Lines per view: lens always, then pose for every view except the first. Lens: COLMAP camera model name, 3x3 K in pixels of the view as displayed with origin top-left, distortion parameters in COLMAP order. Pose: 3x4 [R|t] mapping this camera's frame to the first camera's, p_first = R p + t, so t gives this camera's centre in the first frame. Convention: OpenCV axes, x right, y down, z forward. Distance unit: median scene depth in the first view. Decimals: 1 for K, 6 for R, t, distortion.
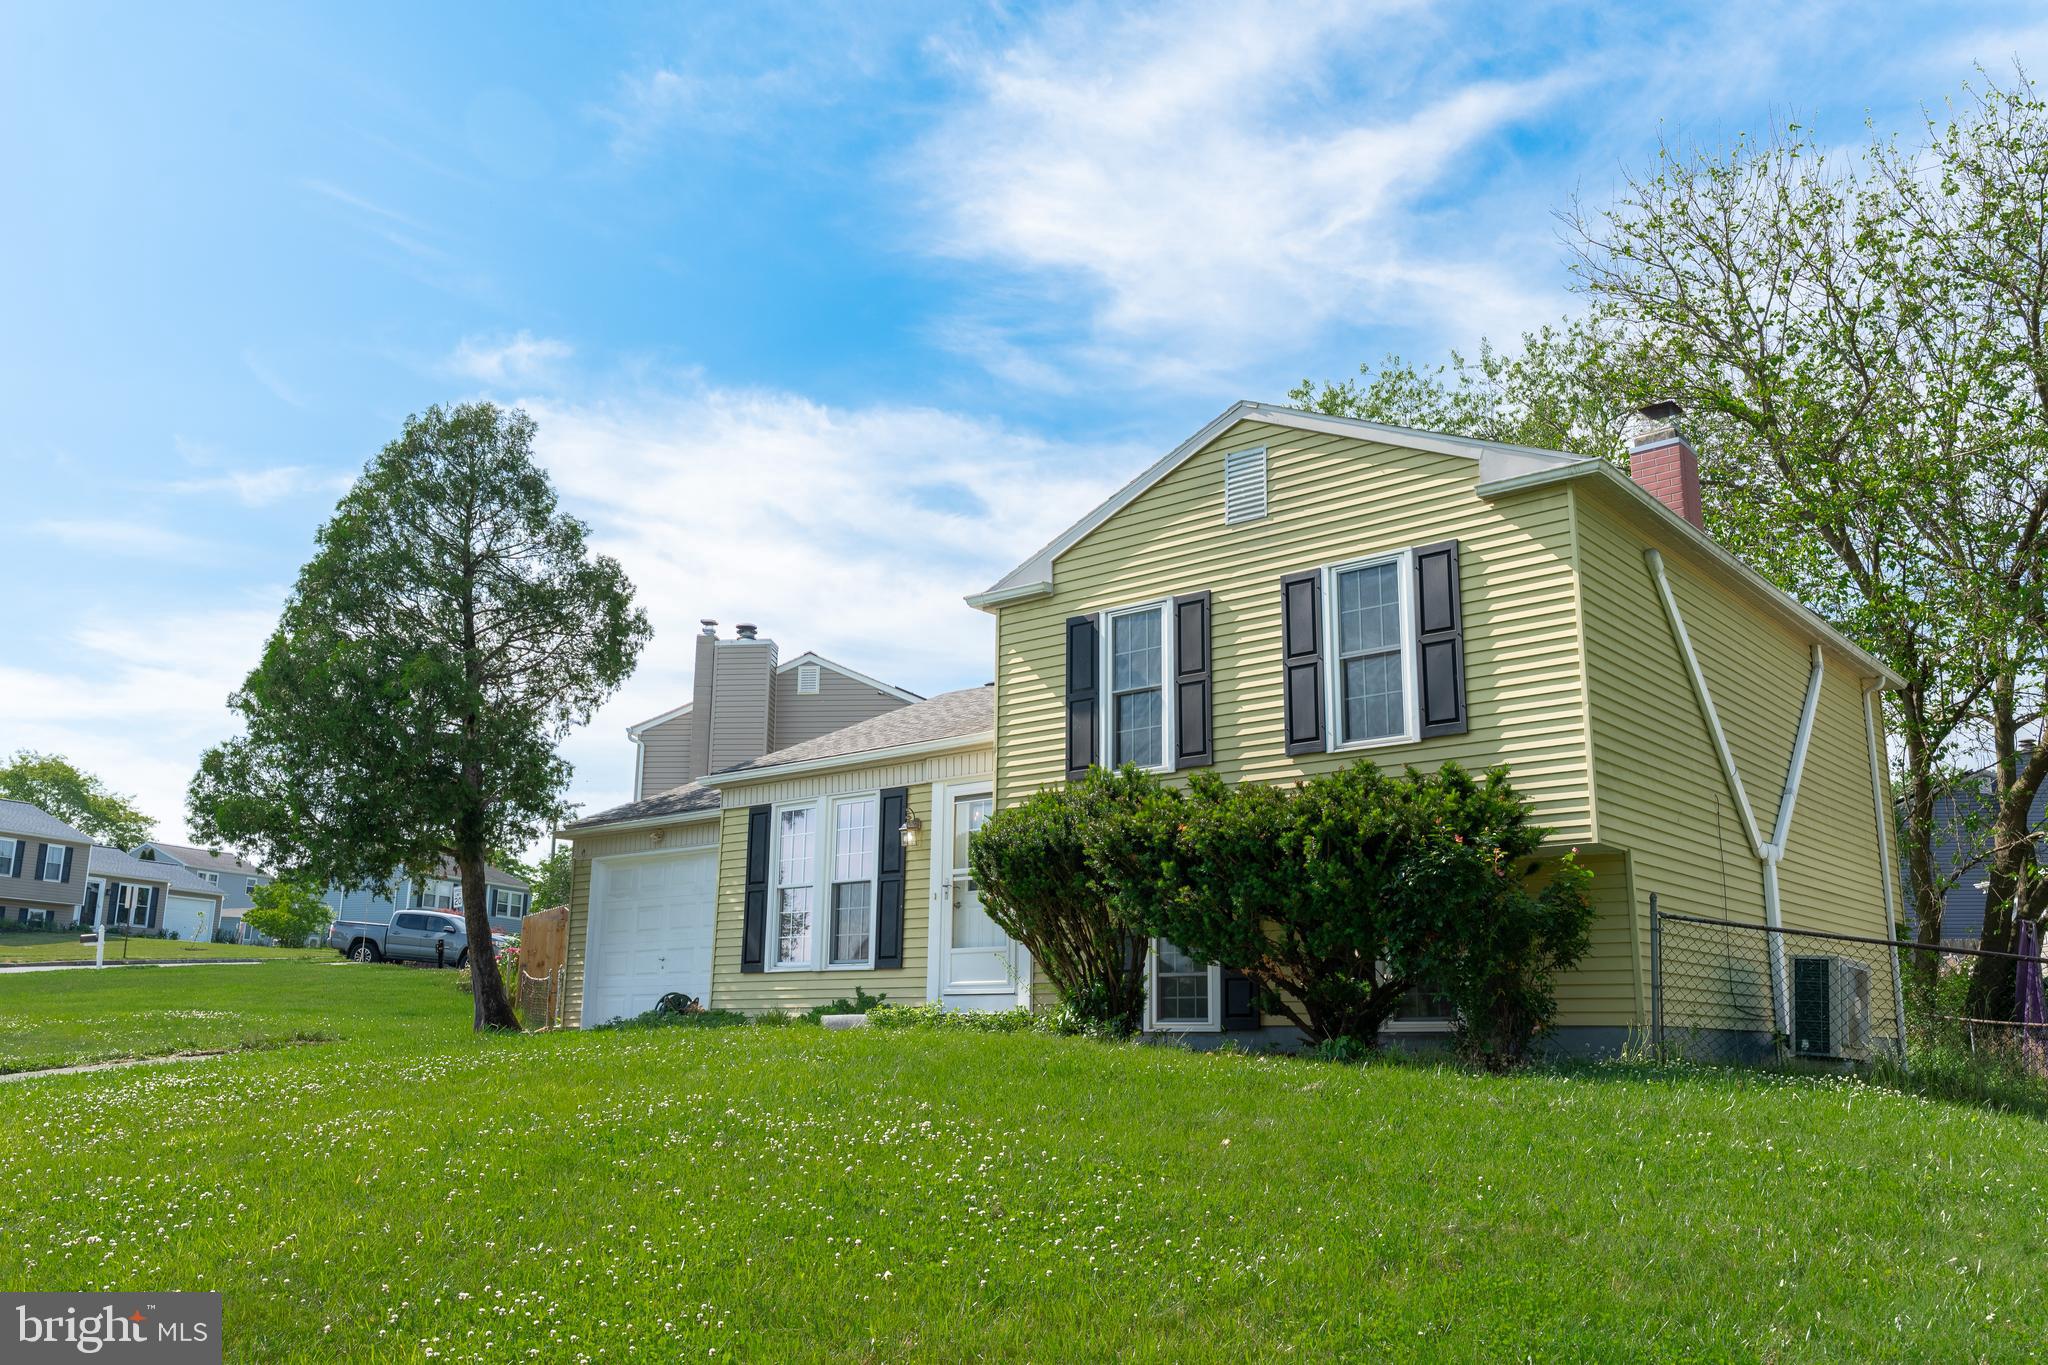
lens RADIAL K [[1604.3, 0, 1019.3], [0, 1604.3, 685.8], [0, 0, 1]] dist [-0.005610, 0.000594]
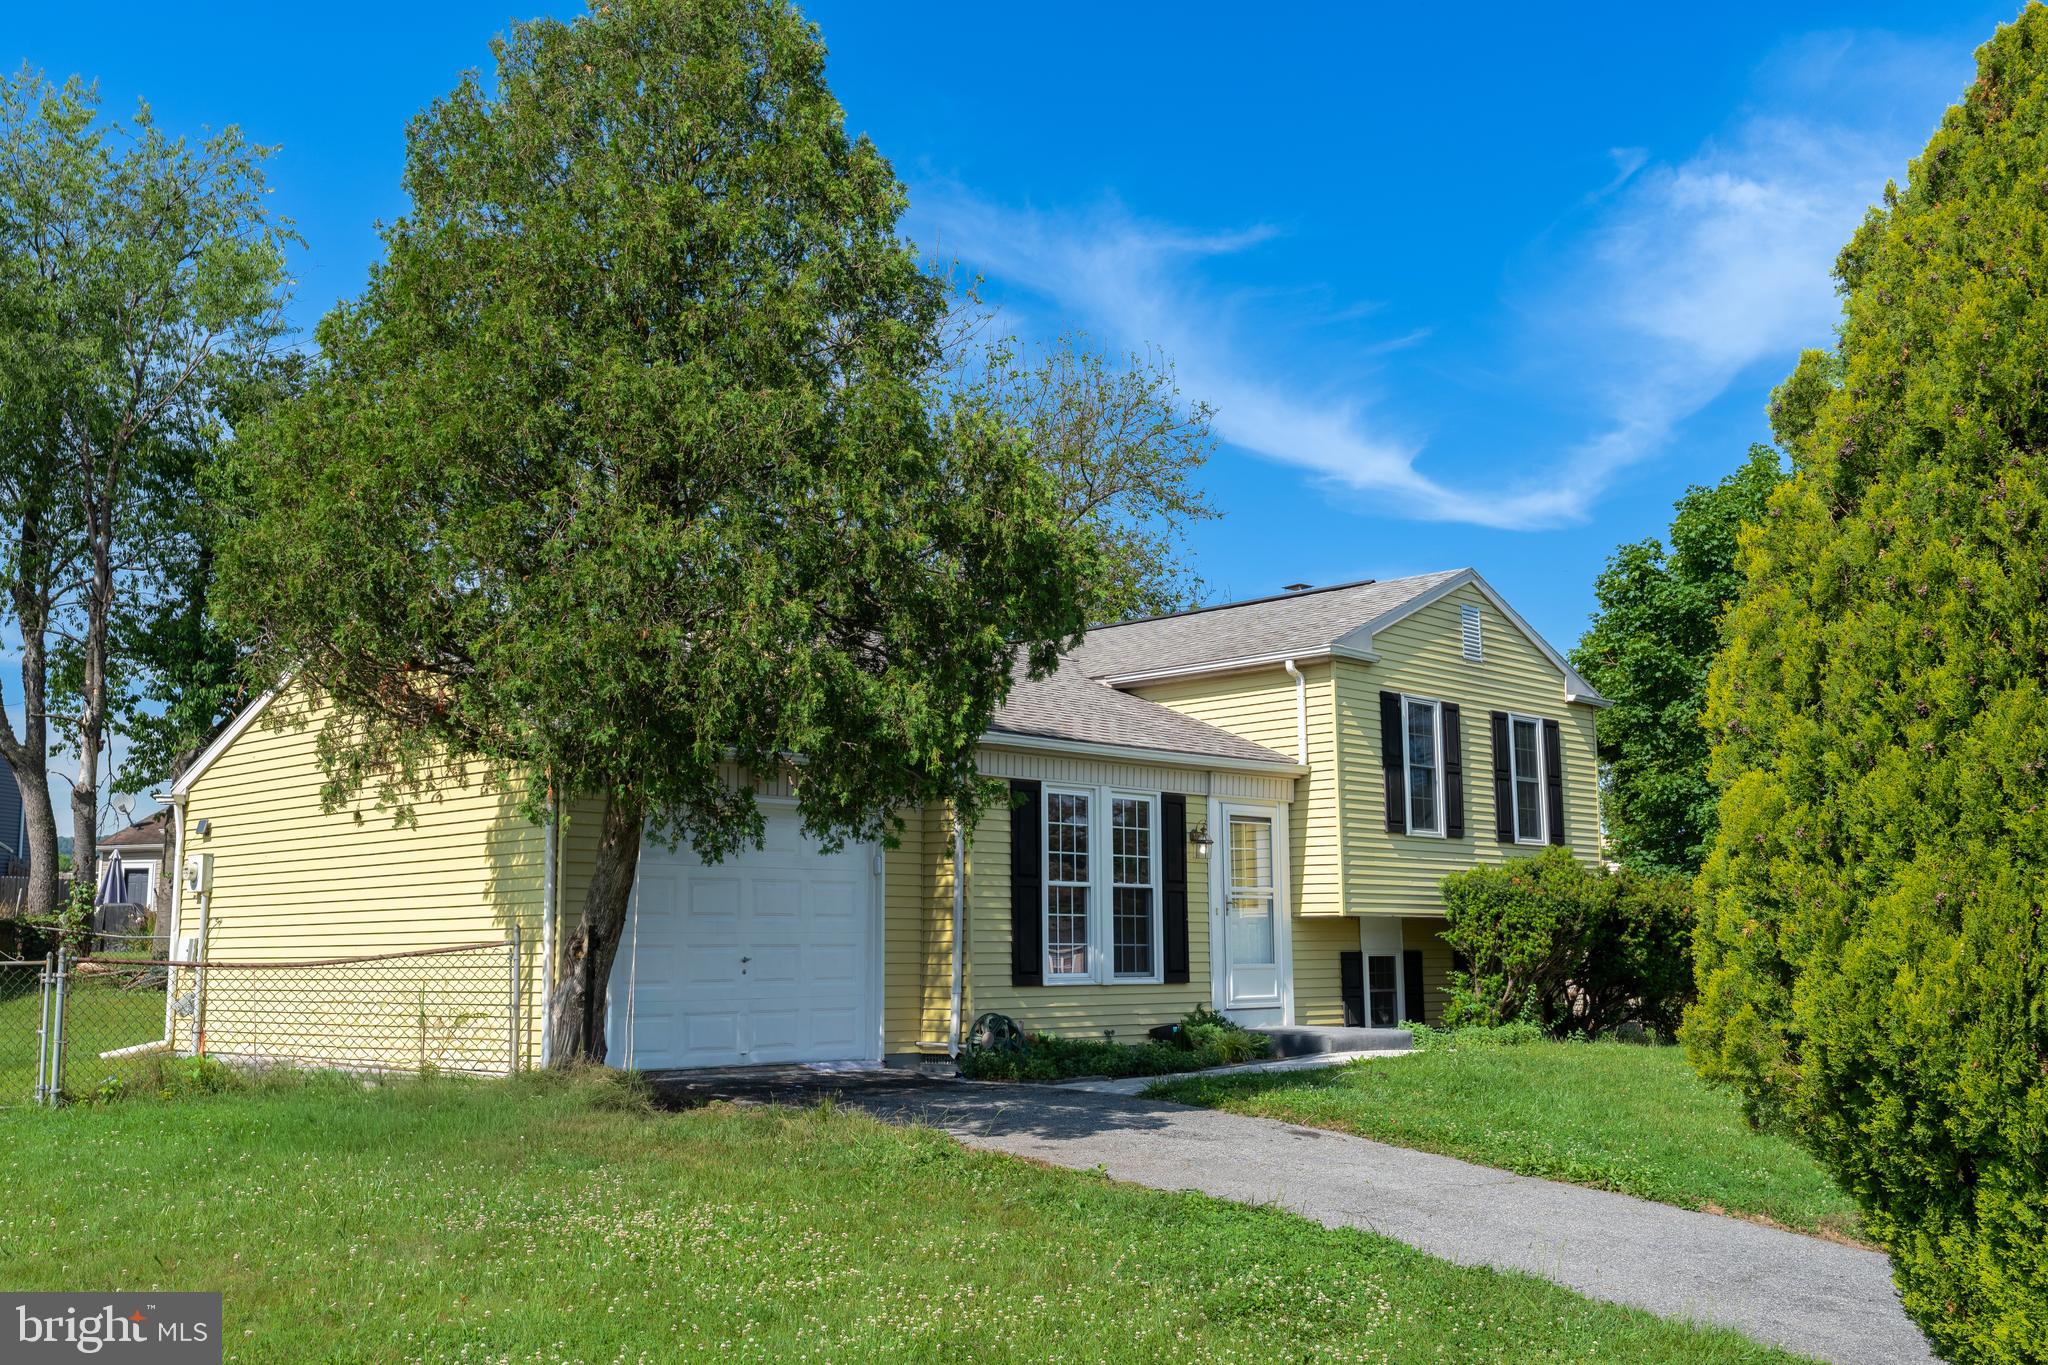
lens RADIAL K [[1925.3, 0, 1028.1], [0, 1925.3, 686.9], [0, 0, 1]] dist [0.005862, 0.000000]
pose [[0.072120, 0.148593, 0.986265, -1.399242], [-0.196513, 0.971574, -0.132010, 0.195423], [-0.977845, -0.184293, 0.099270, 1.131923]]
